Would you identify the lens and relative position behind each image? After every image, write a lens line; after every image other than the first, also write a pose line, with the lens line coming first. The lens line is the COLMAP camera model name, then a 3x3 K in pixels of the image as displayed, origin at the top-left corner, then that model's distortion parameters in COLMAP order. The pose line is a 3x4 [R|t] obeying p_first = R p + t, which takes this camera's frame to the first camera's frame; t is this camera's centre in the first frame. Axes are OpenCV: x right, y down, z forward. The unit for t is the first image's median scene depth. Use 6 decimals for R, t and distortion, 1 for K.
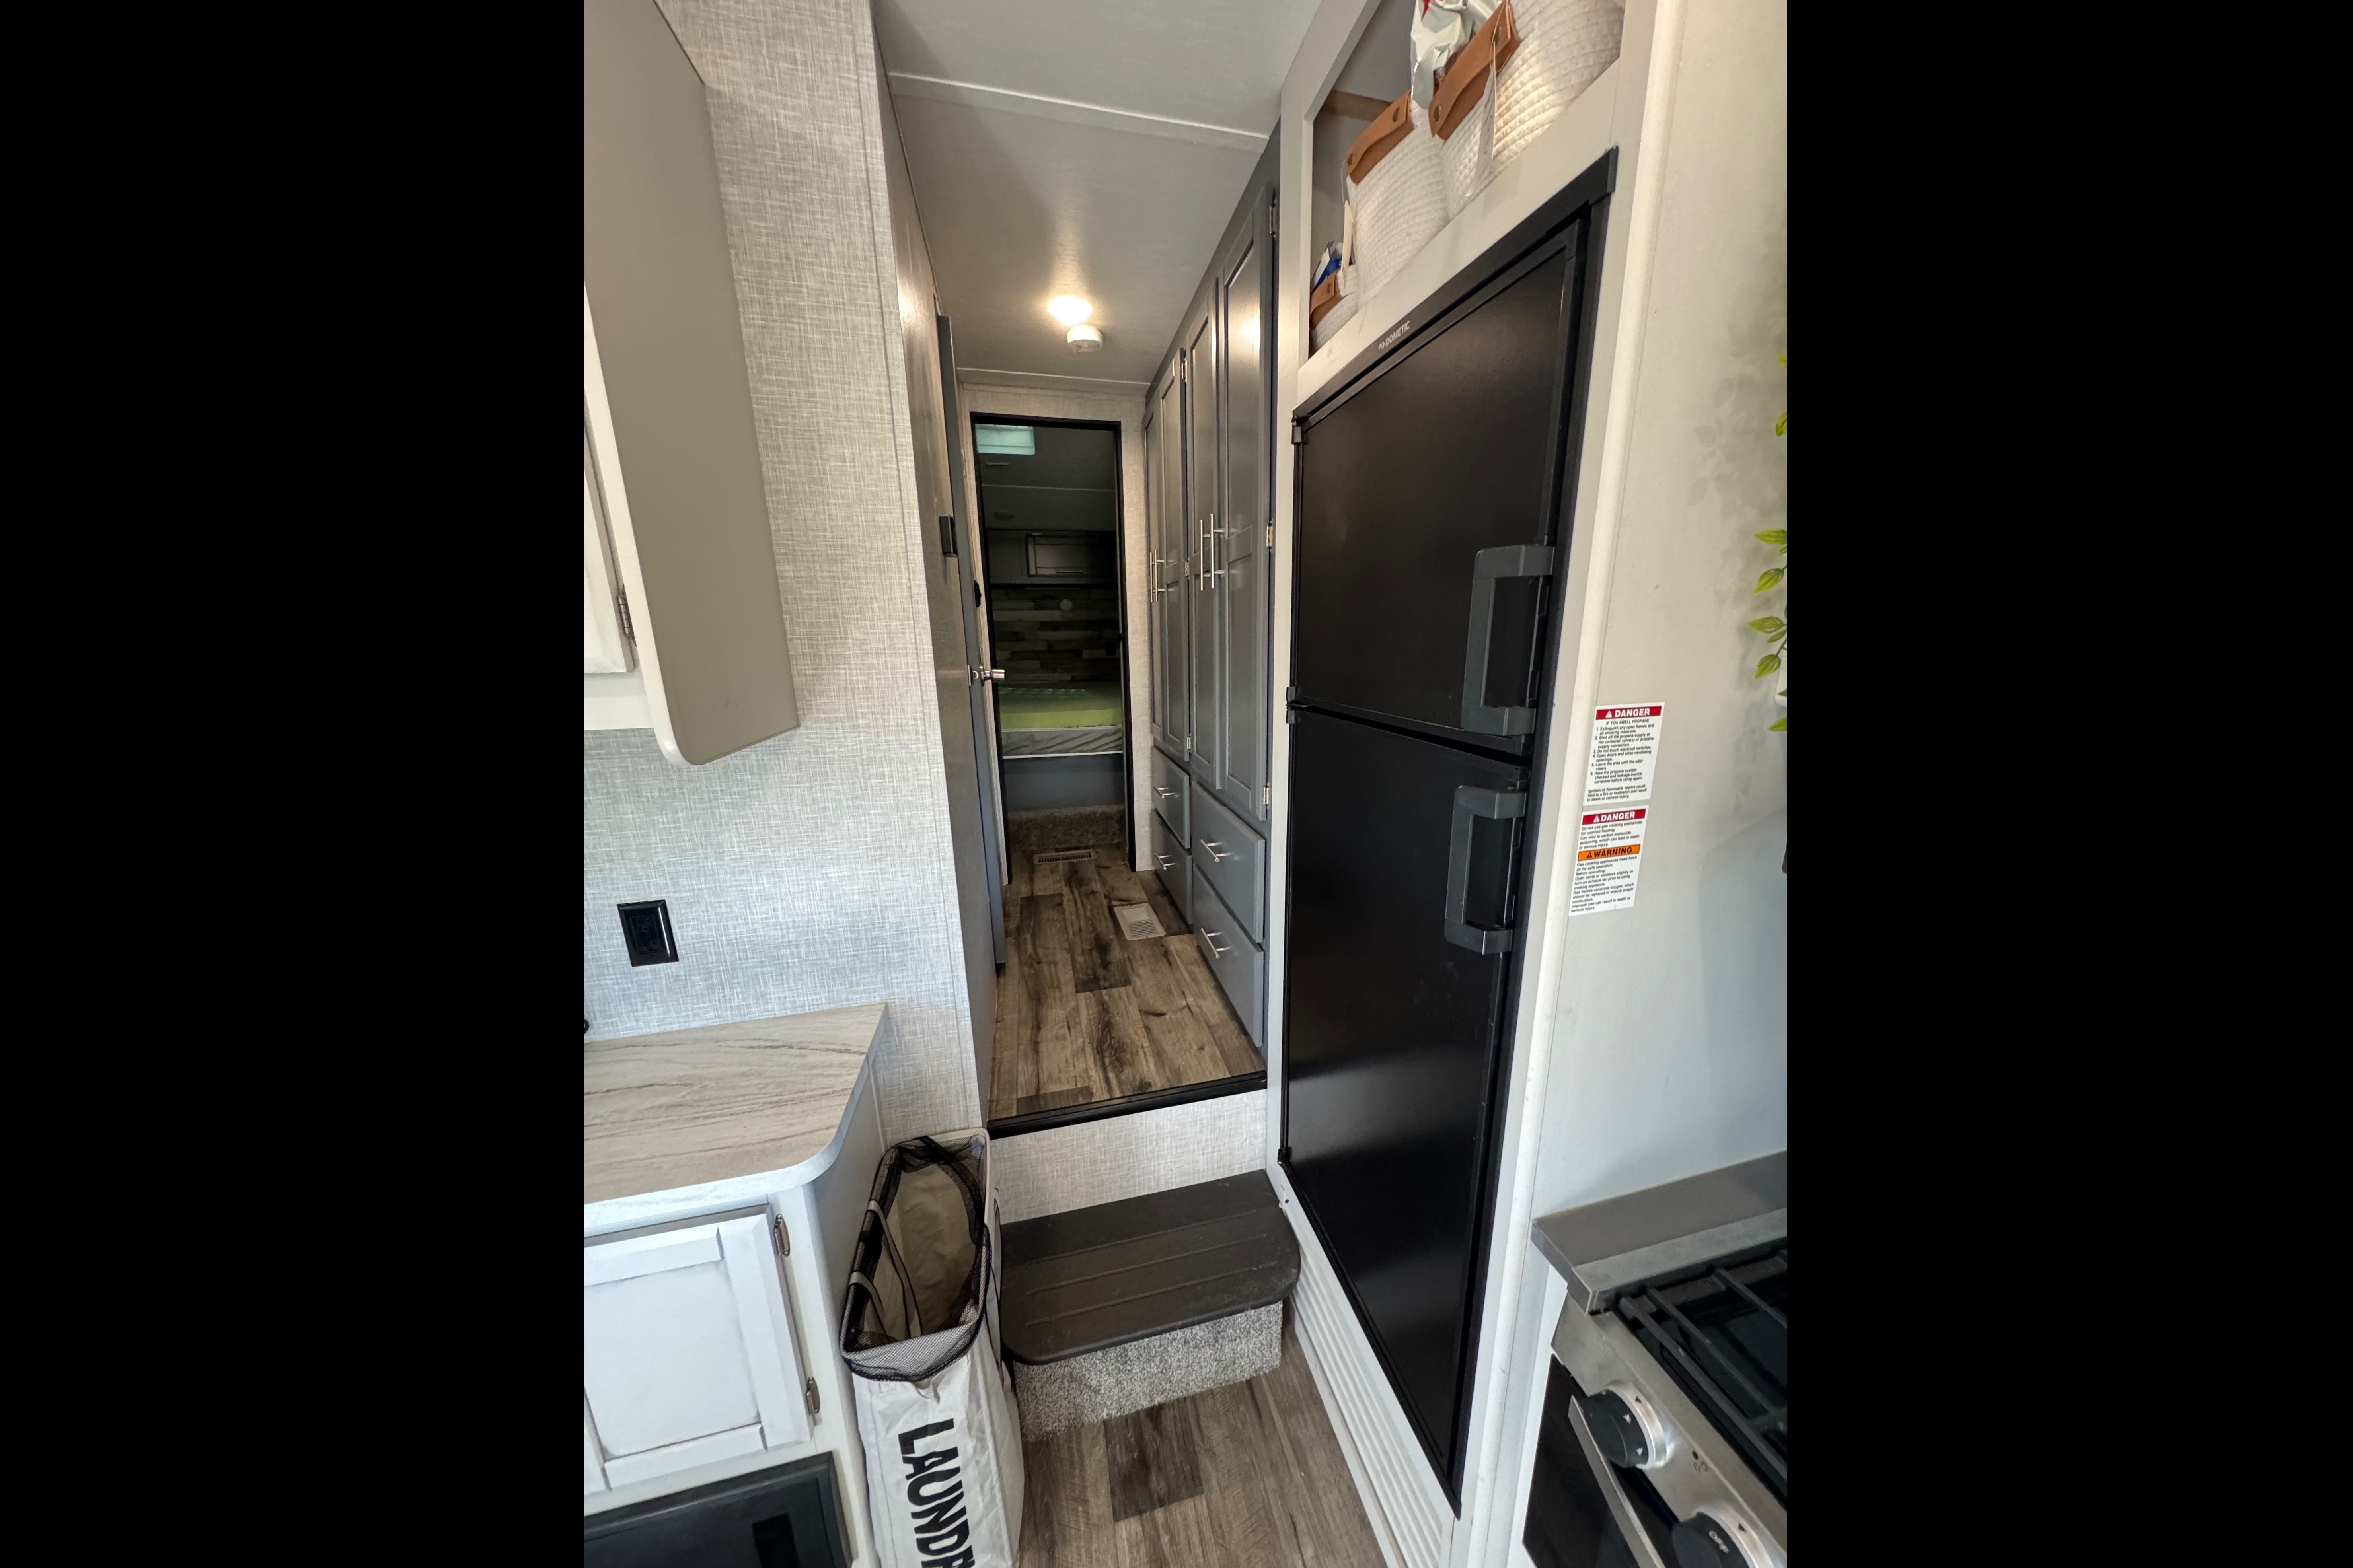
lens RADIAL K [[650.3, 0, 1176.1], [0, 650.3, 786.6], [0, 0, 1]] dist [-0.000785, -0.000064]
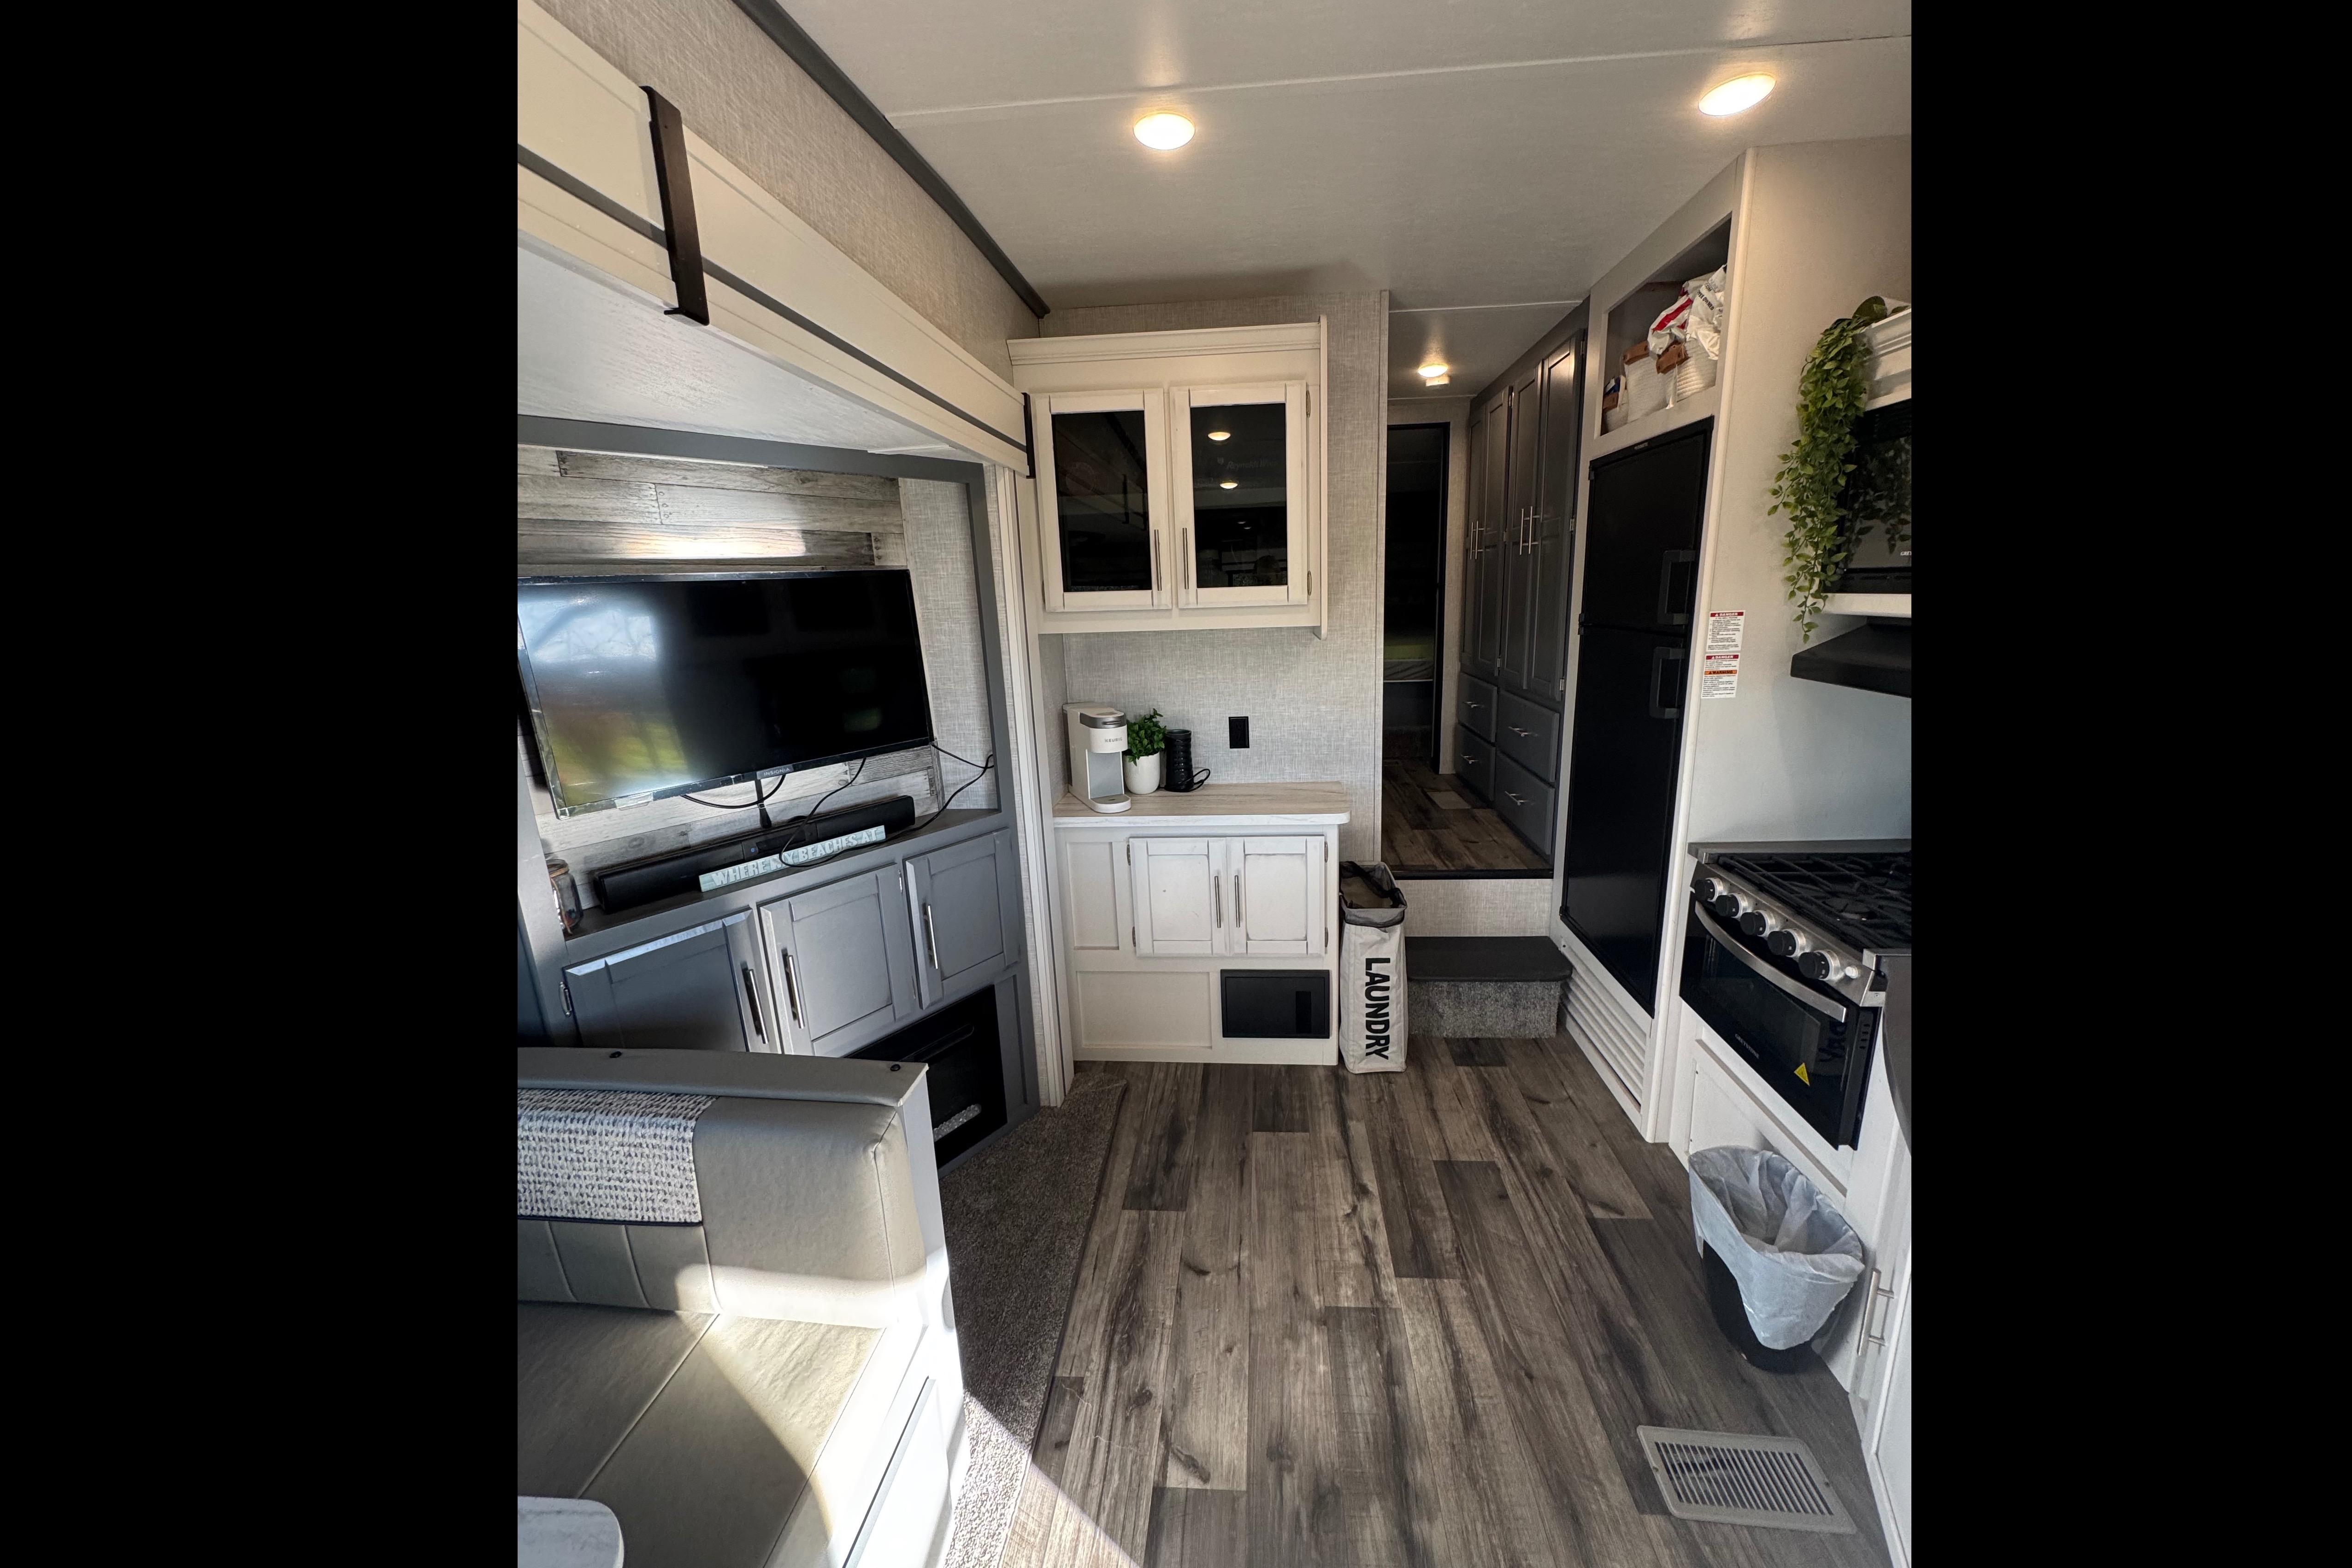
lens RADIAL K [[732.2, 0, 1212.6], [0, 732.2, 747.1], [0, 0, 1]] dist [-0.005588, -0.000090]
pose [[0.956960, 0.044531, -0.286783, -0.208170], [-0.046571, 0.998915, -0.000292, 0.269998], [0.286458, 0.013635, 0.957996, -1.246736]]
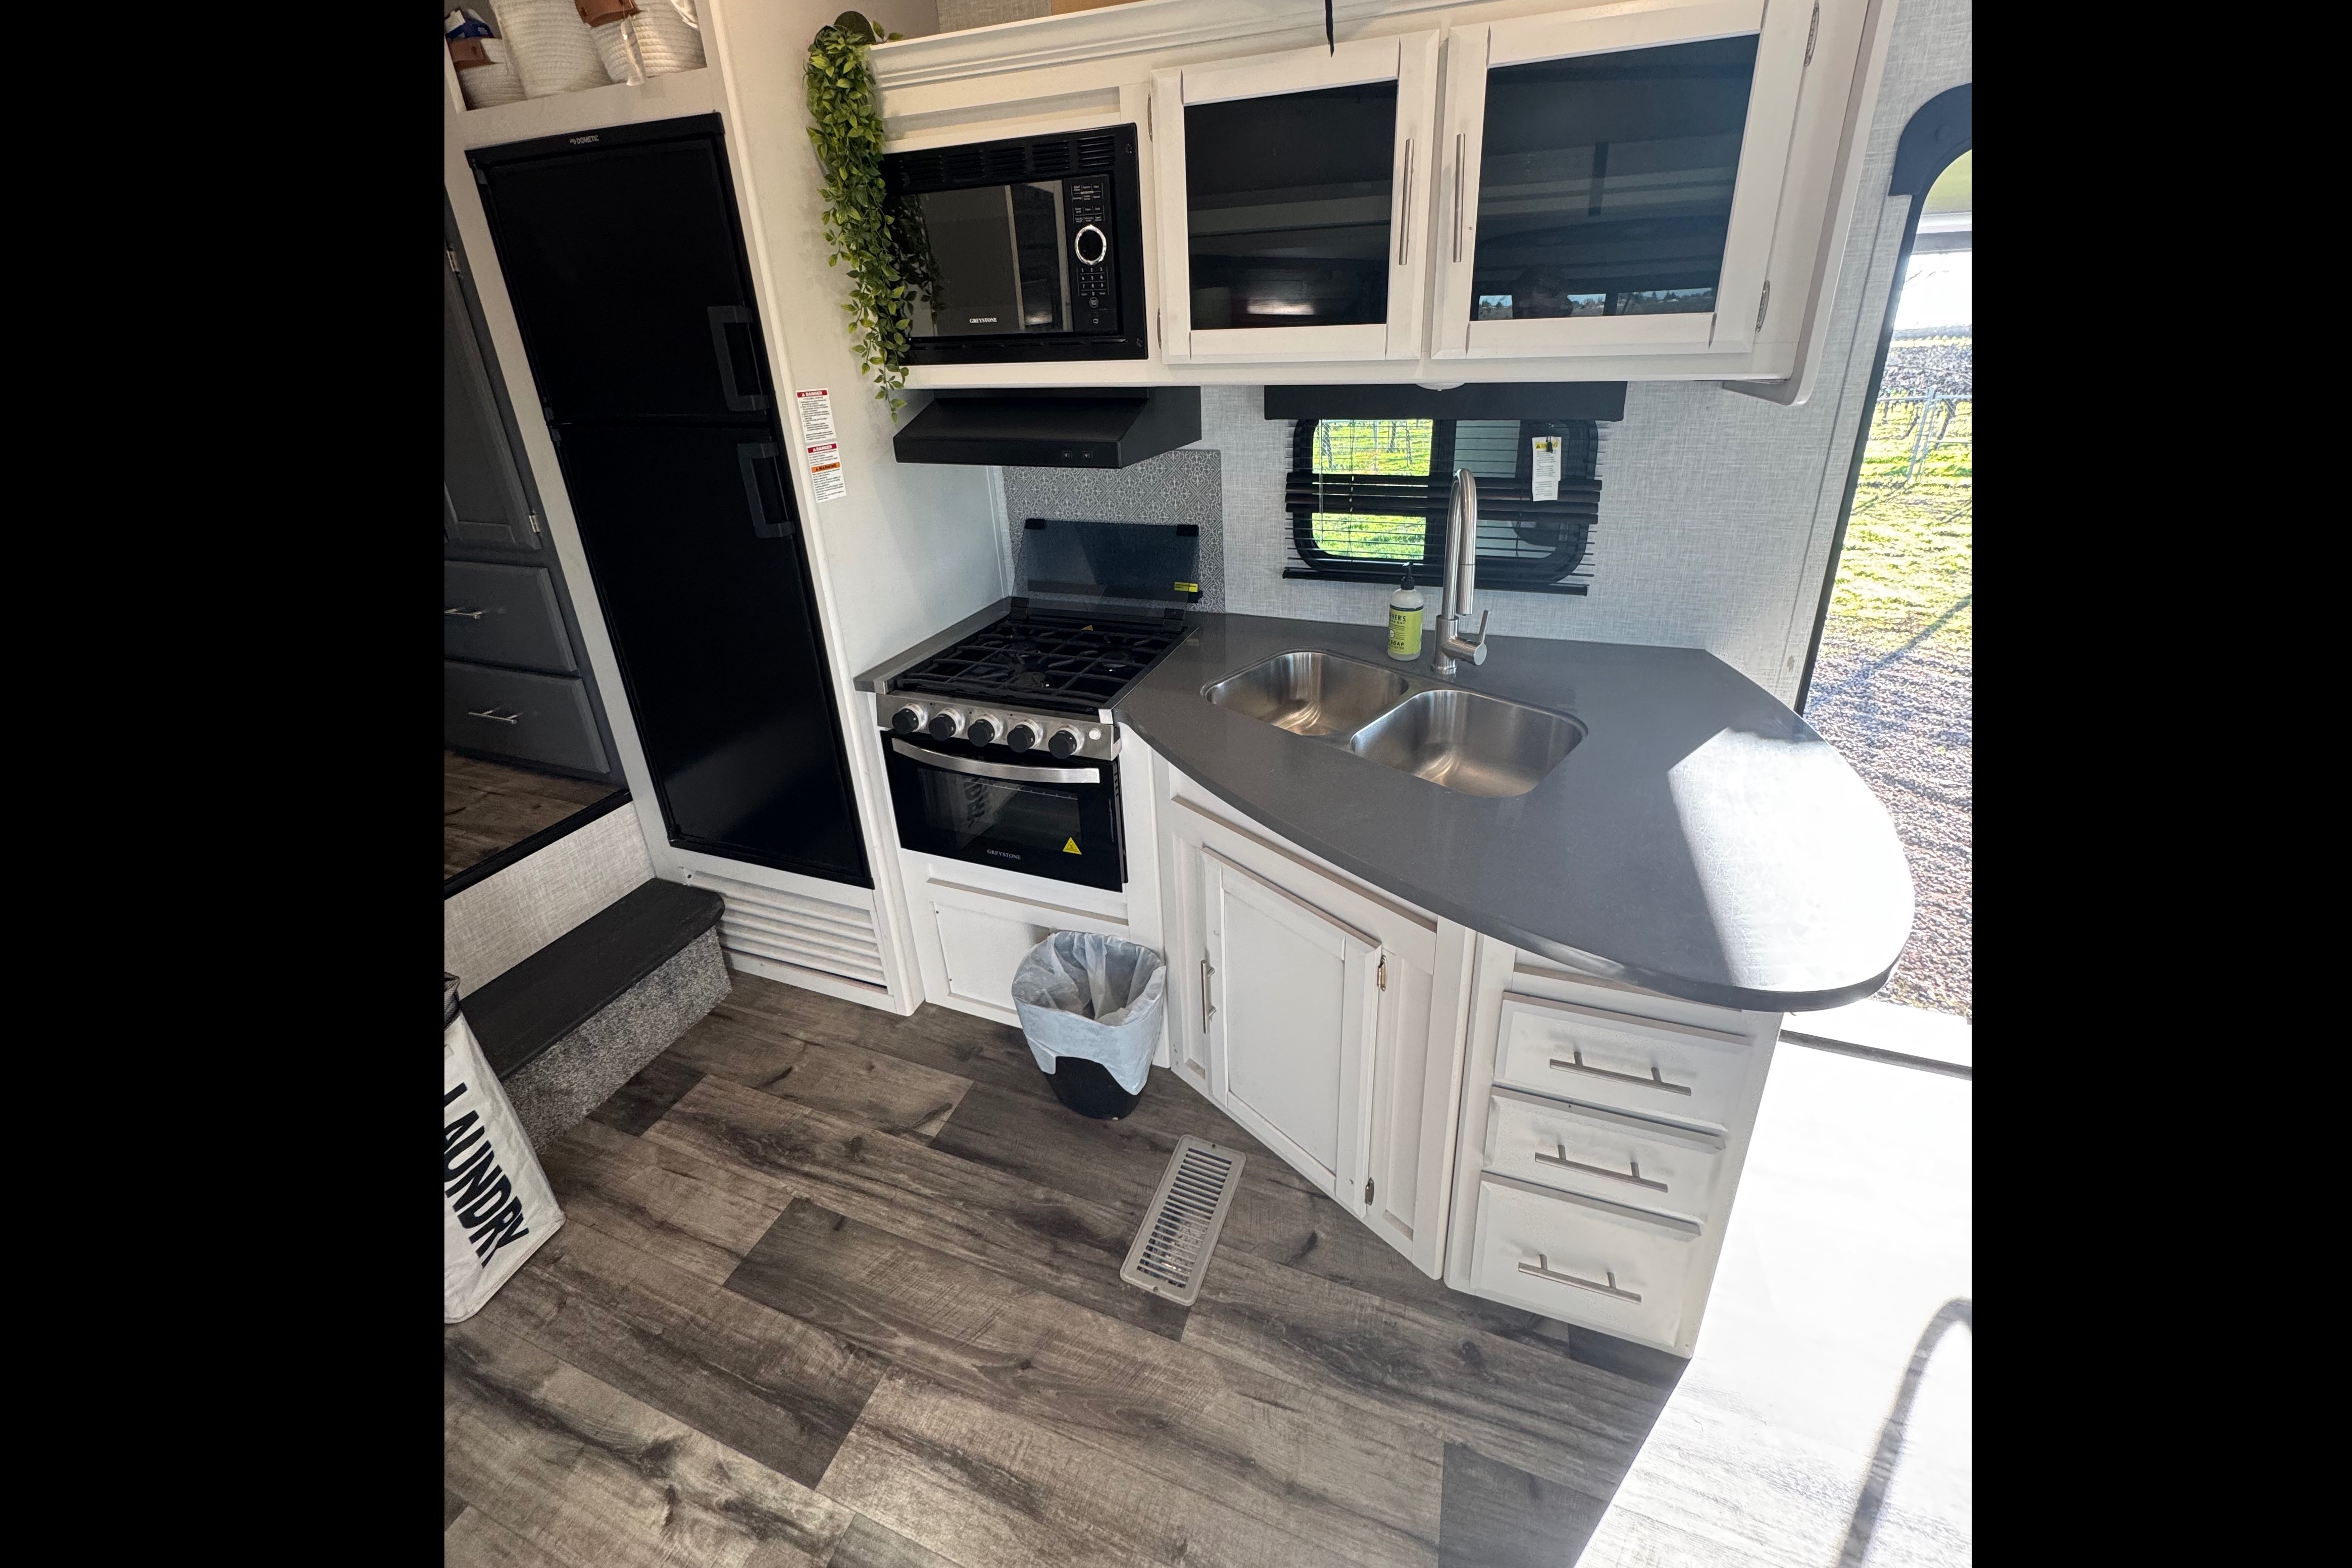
lens RADIAL K [[810.3, 0, 1213.6], [0, 810.3, 634.3], [0, 0, 1]] dist [-0.004263, 0.000213]
pose [[0.530125, -0.283989, 0.798948, -0.469650], [0.208813, 0.956951, 0.201599, 0.193027], [-0.821806, 0.059958, 0.566604, -0.764003]]
